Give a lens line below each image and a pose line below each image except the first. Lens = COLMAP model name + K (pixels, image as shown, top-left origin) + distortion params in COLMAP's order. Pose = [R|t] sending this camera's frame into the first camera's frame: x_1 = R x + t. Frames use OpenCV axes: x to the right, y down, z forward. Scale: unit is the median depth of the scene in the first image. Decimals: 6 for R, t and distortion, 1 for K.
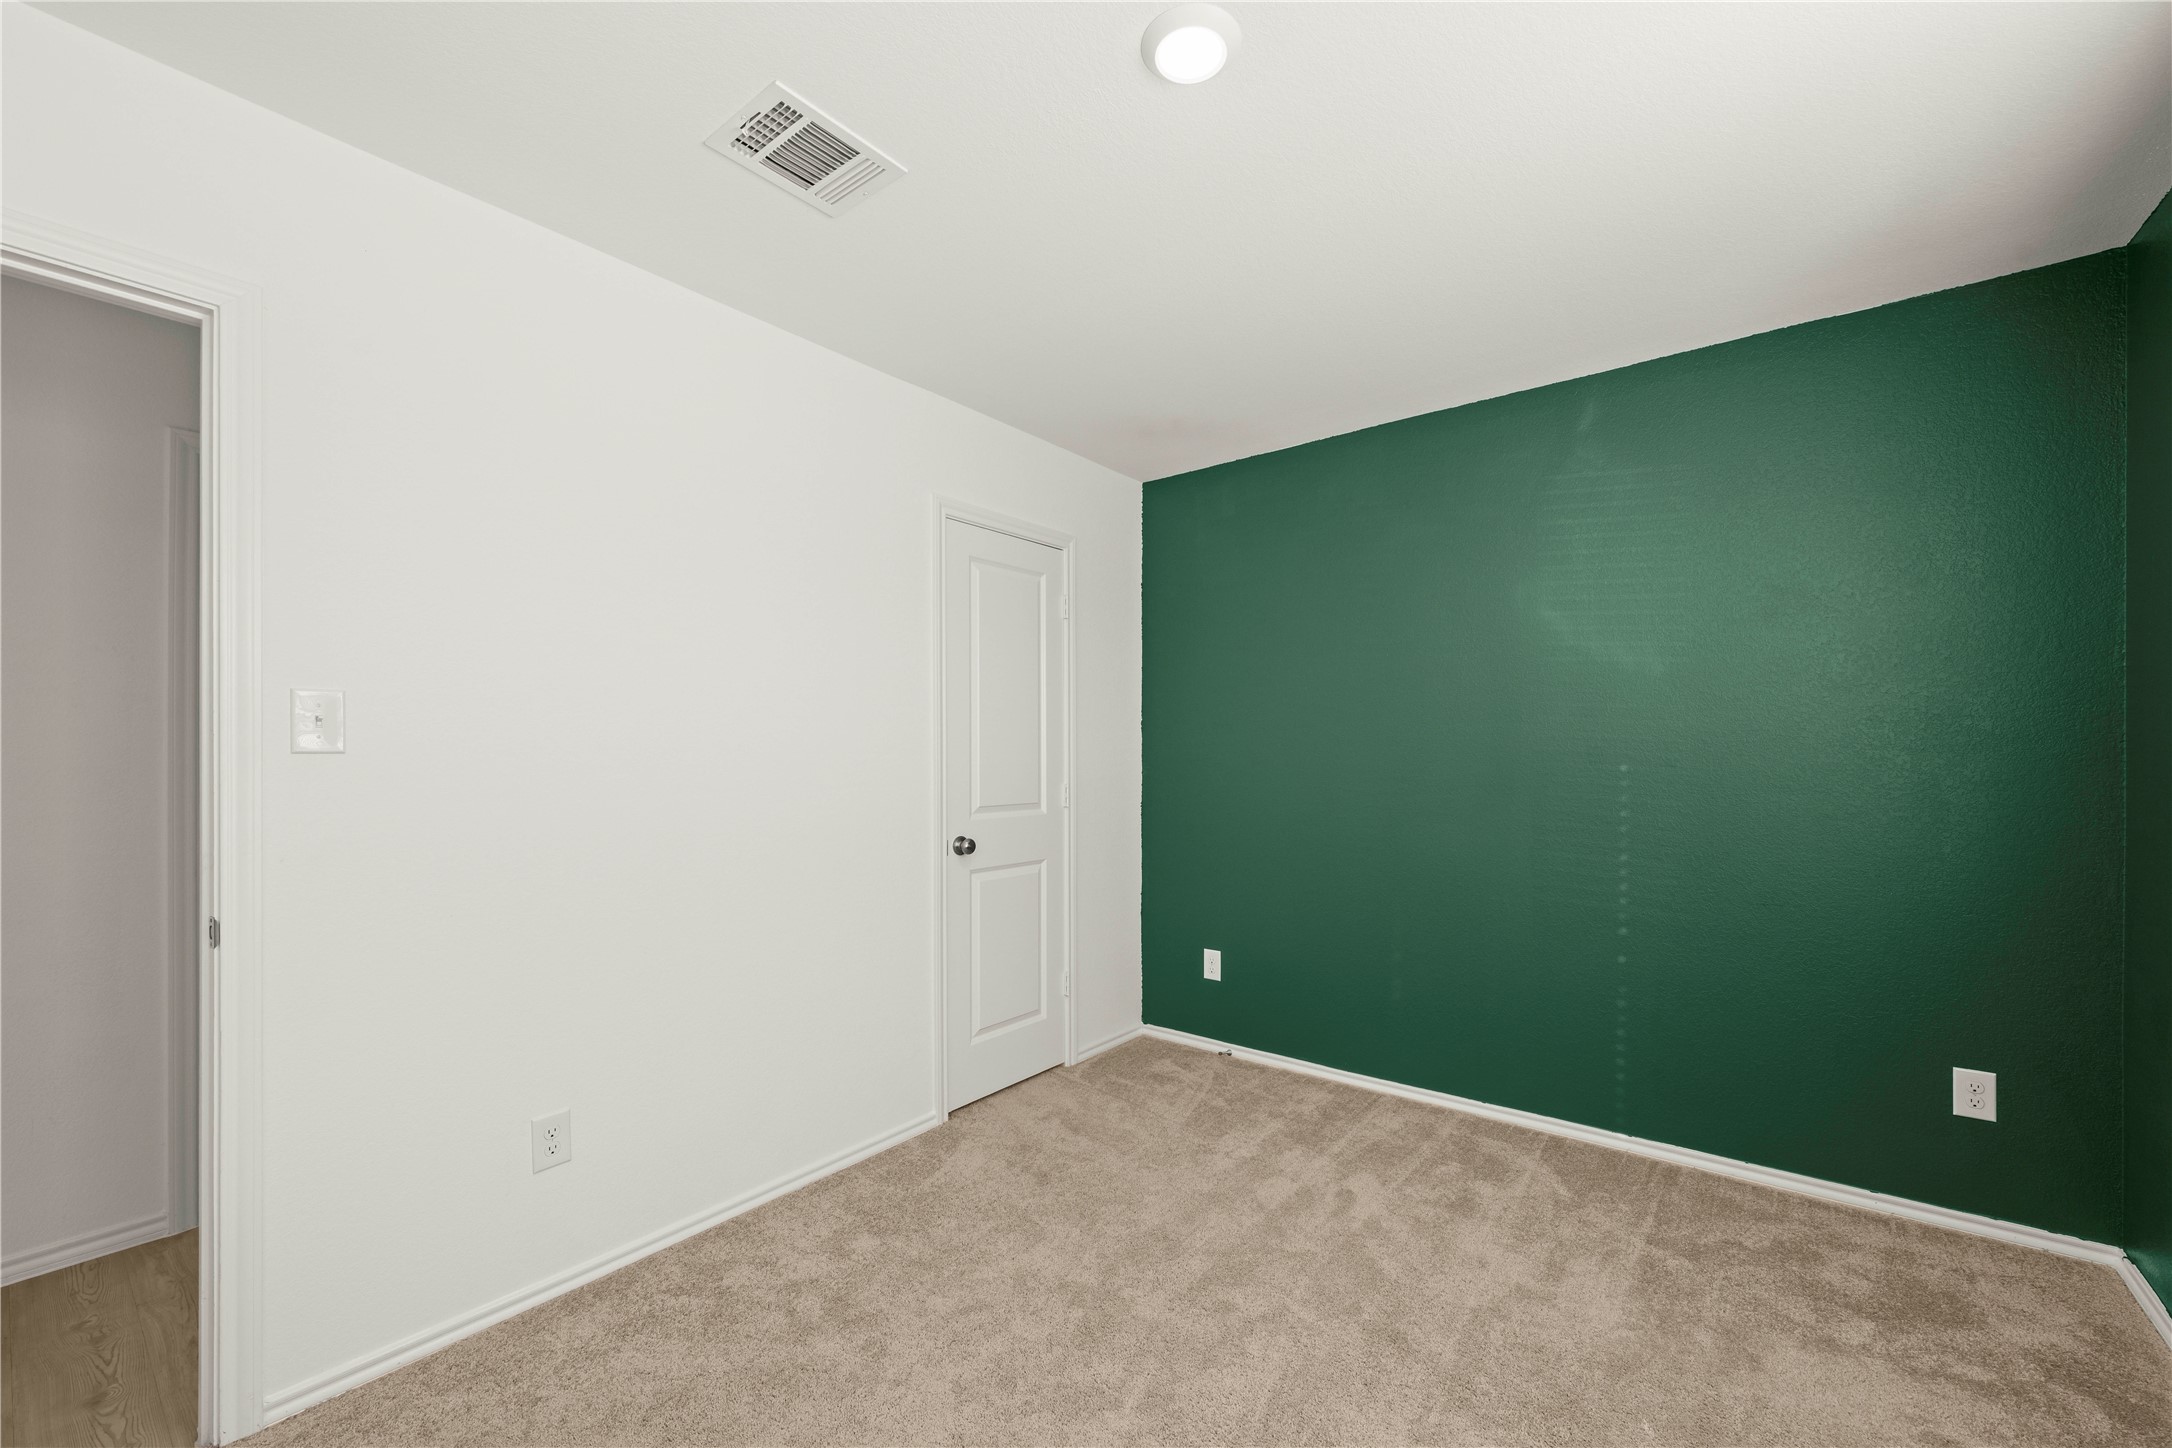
lens RADIAL K [[856.1, 0, 1096.0], [0, 856.1, 734.0], [0, 0, 1]] dist [0.001542, -0.000608]
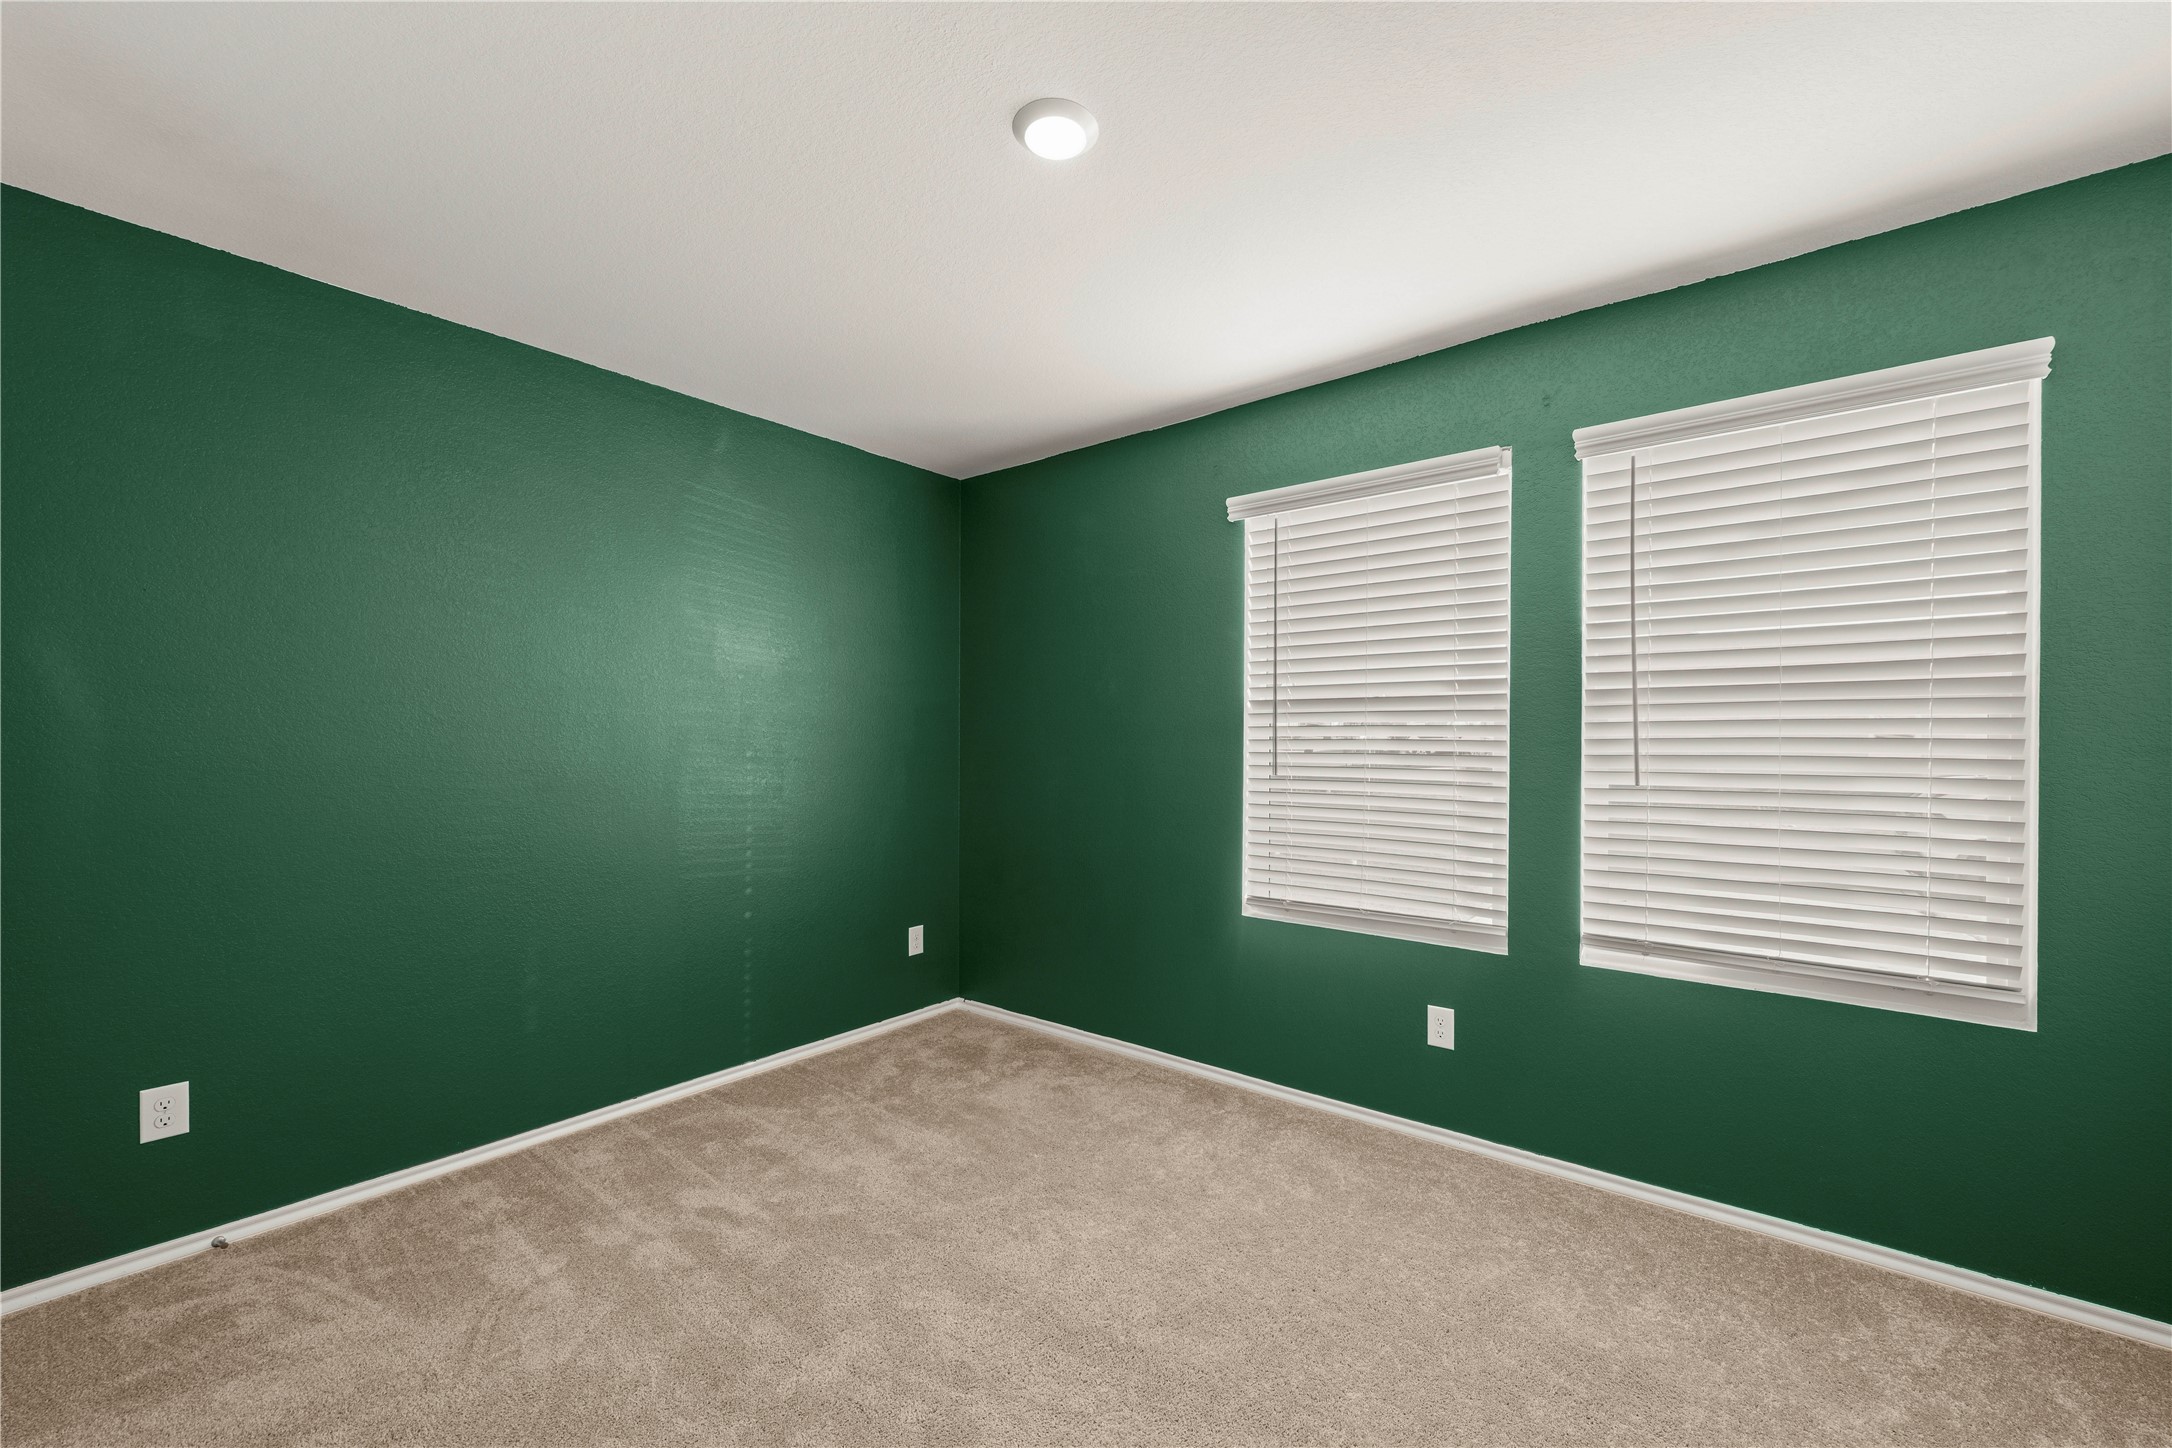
lens RADIAL K [[856.1, 0, 1096.0], [0, 856.1, 734.0], [0, 0, 1]] dist [0.001542, -0.000608]
pose [[0.022529, 0.017820, 0.999587, -0.640868], [-0.015972, 0.999720, -0.017462, 0.031027], [-0.999619, -0.015572, 0.022808, 0.572429]]
